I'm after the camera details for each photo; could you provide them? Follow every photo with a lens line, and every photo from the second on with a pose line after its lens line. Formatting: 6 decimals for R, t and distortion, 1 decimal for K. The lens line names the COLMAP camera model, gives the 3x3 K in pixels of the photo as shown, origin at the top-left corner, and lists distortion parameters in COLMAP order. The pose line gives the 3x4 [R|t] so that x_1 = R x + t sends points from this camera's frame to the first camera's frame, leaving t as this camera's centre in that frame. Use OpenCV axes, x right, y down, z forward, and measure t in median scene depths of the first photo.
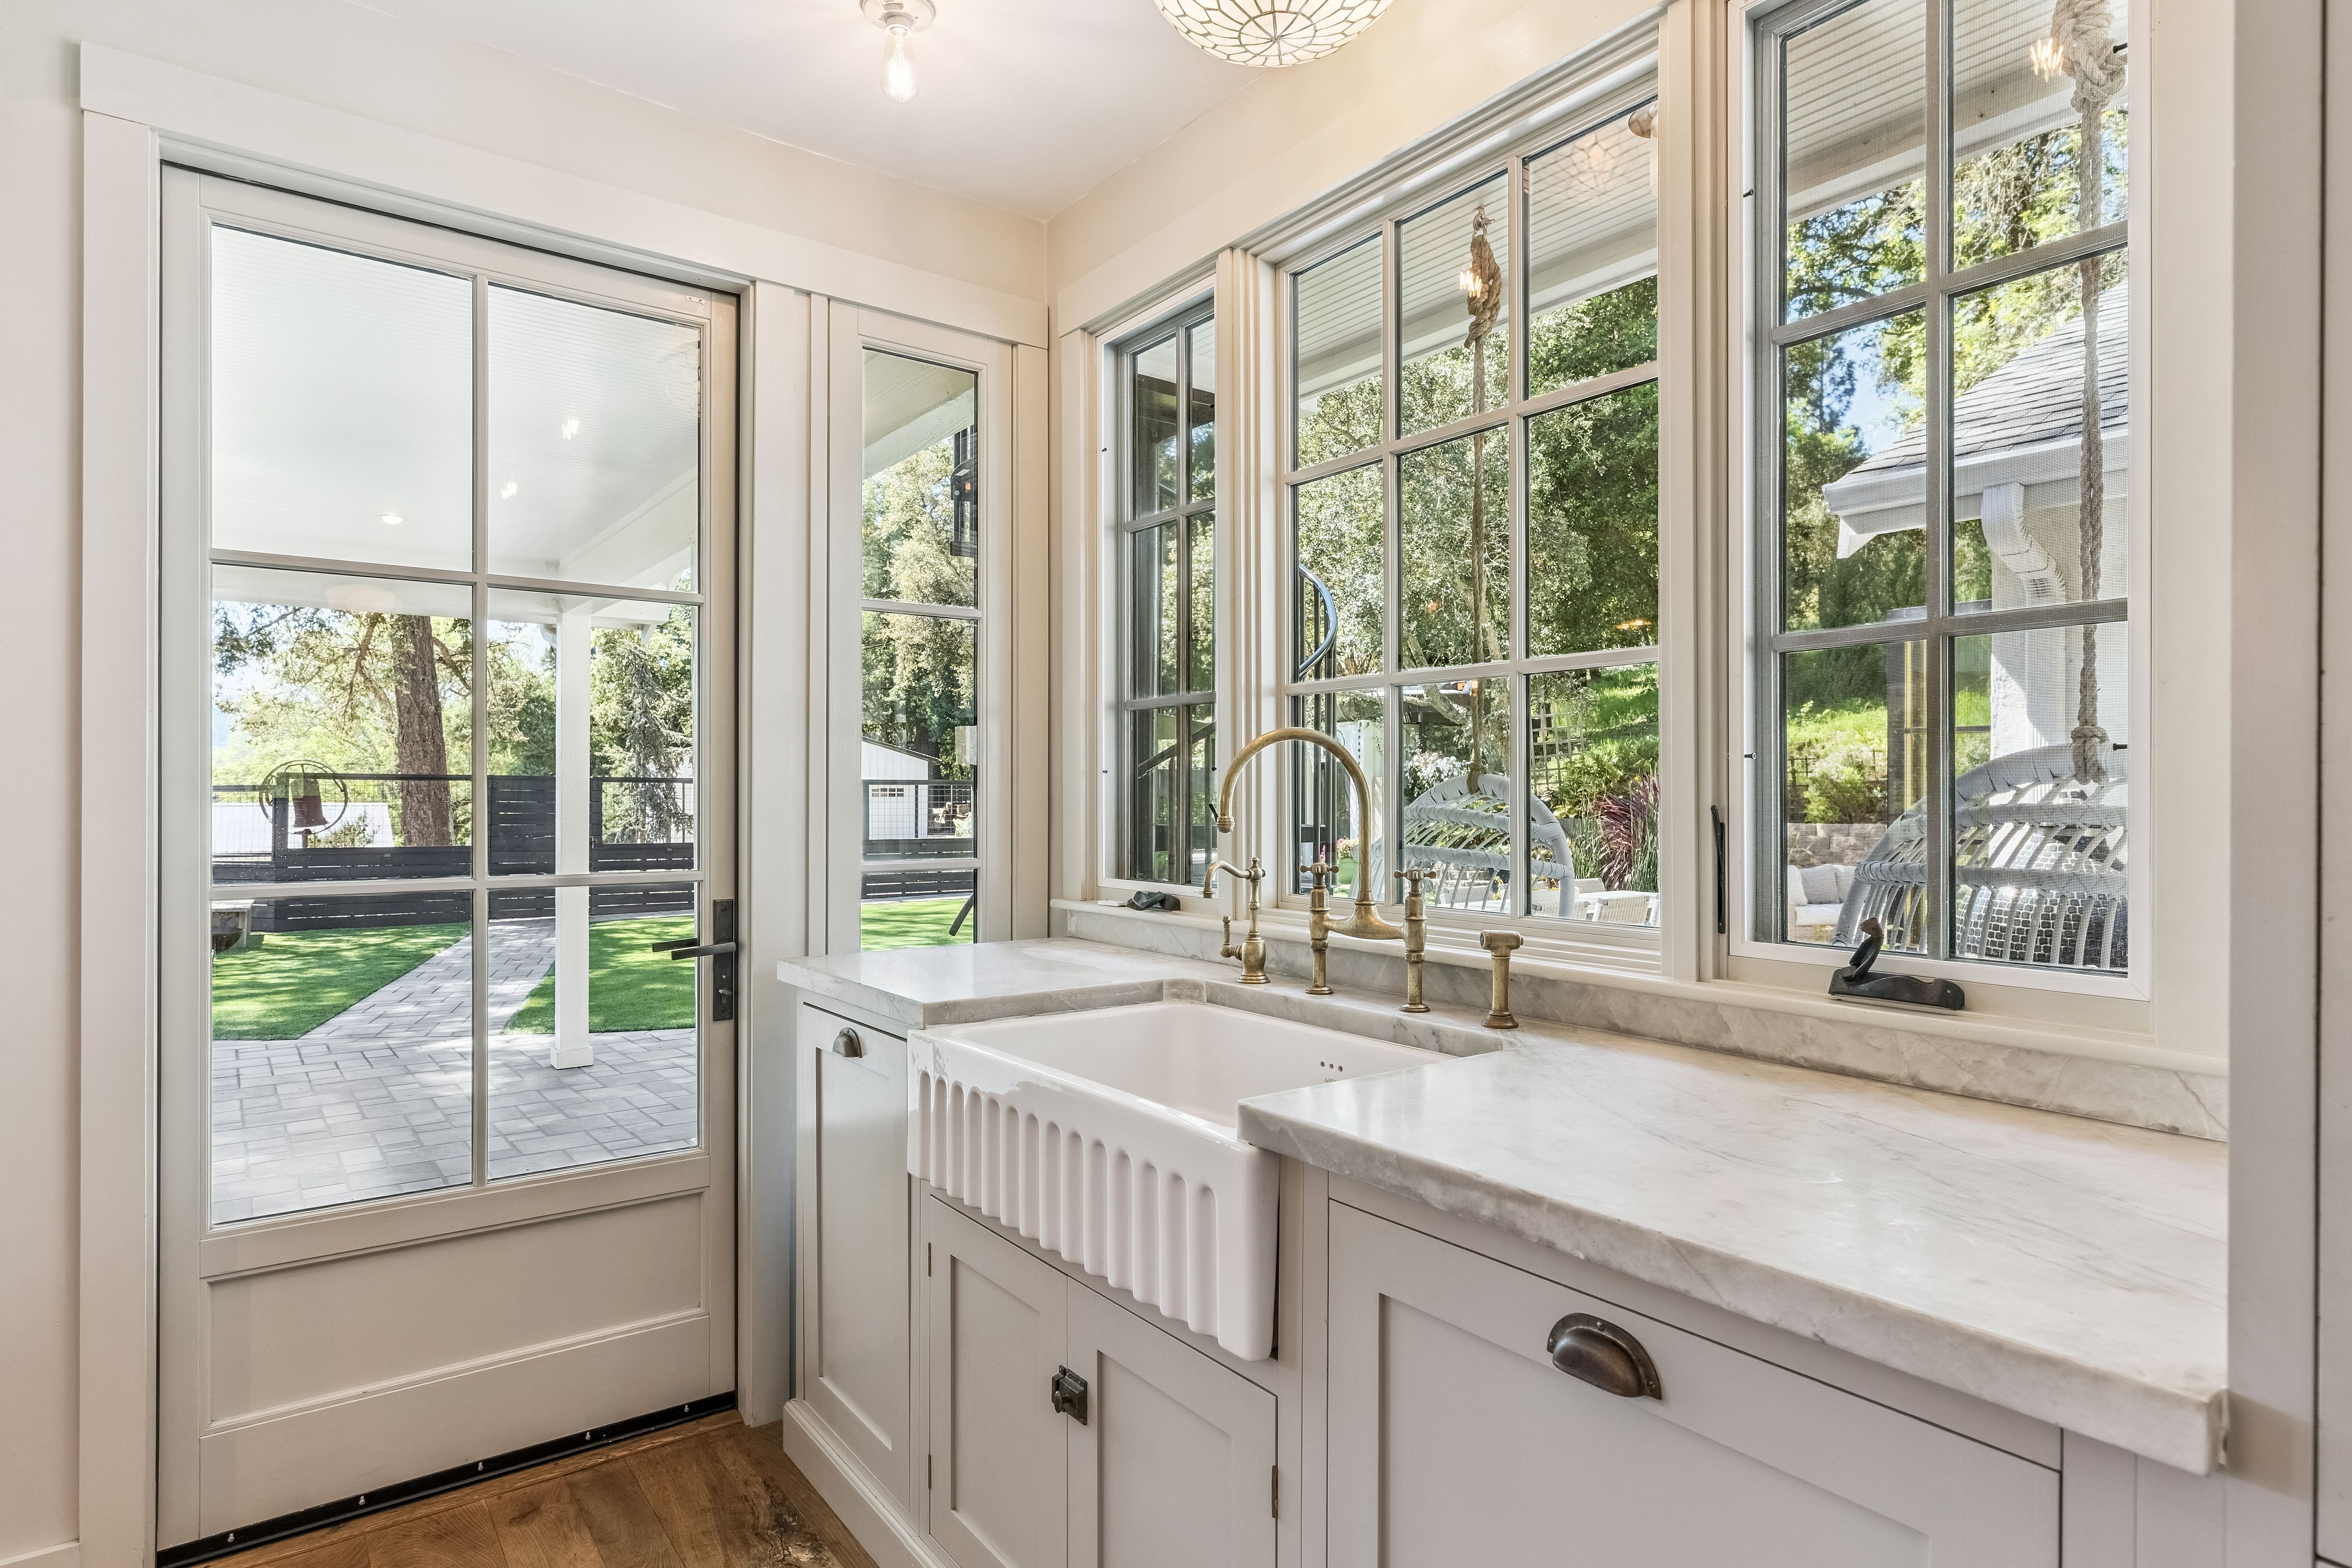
lens RADIAL K [[1241.3, 0, 1153.8], [0, 1241.3, 796.3], [0, 0, 1]] dist [0.002317, -0.002103]
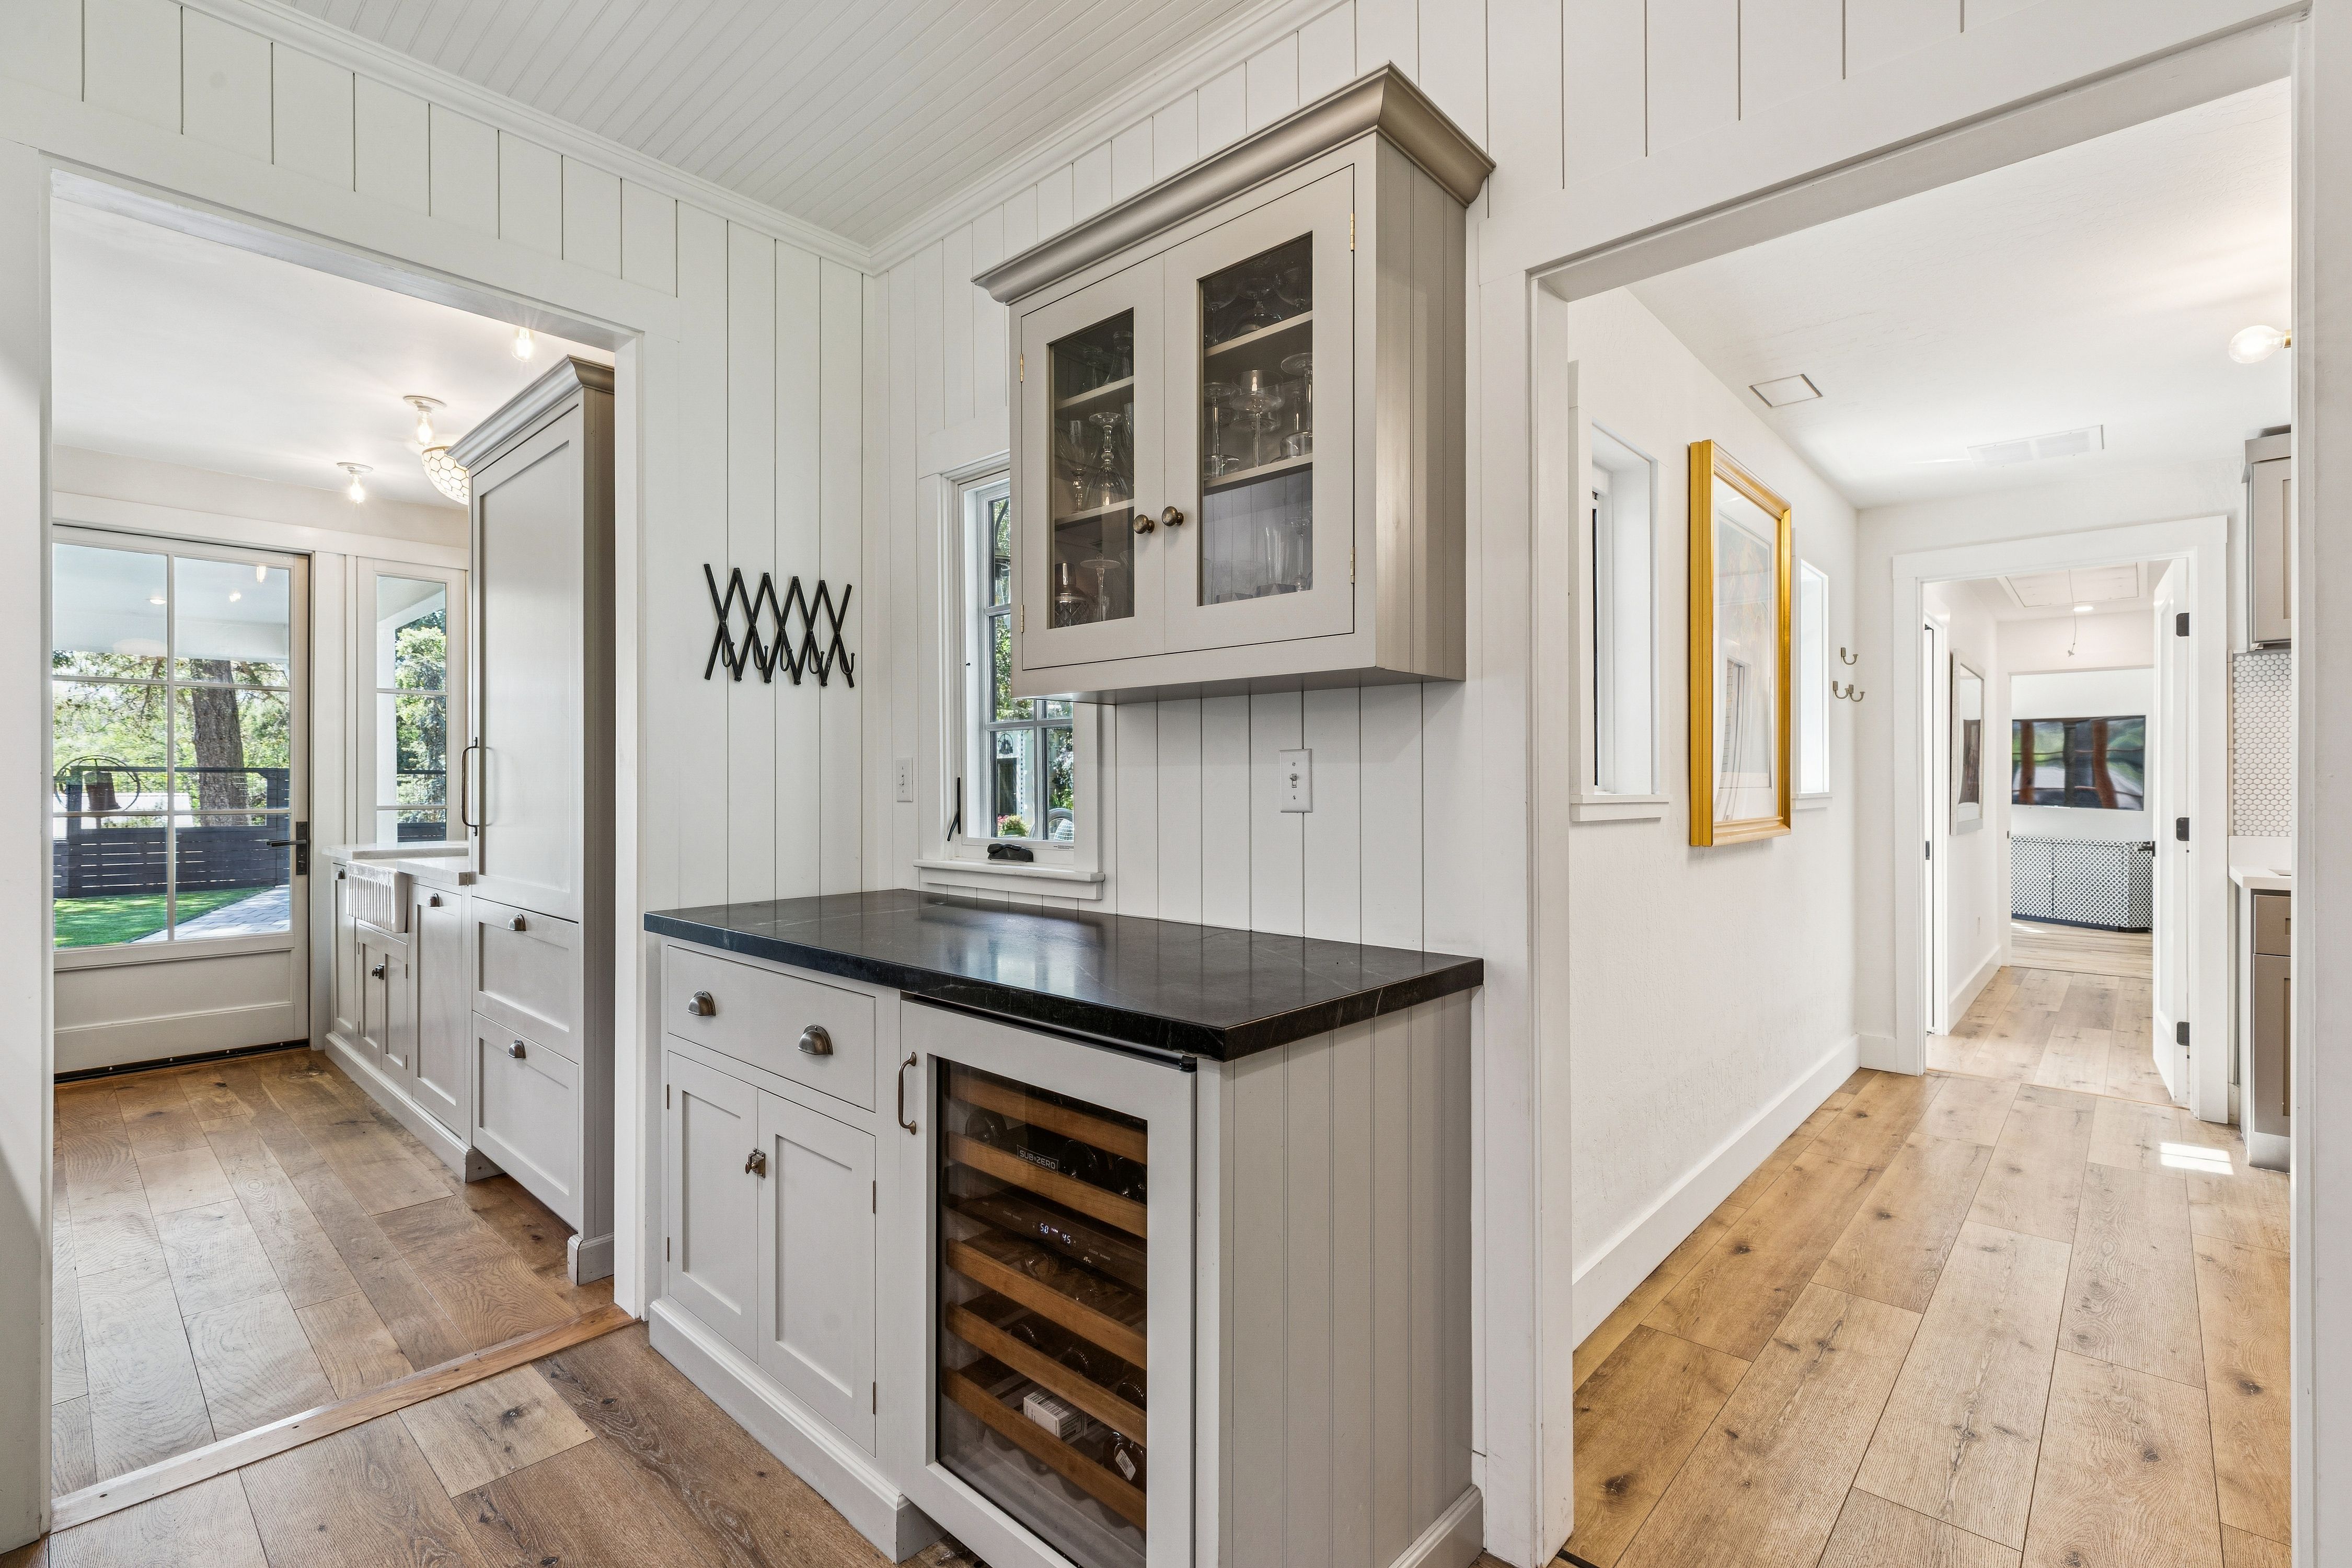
lens RADIAL K [[1056.7, 0, 1169.0], [0, 1056.7, 783.0], [0, 0, 1]] dist [0.002271, 0.000331]
pose [[0.982317, -0.003995, 0.187182, 0.134500], [0.004450, 0.999988, -0.002010, 0.003791], [-0.187172, 0.002807, 0.982323, -0.189873]]
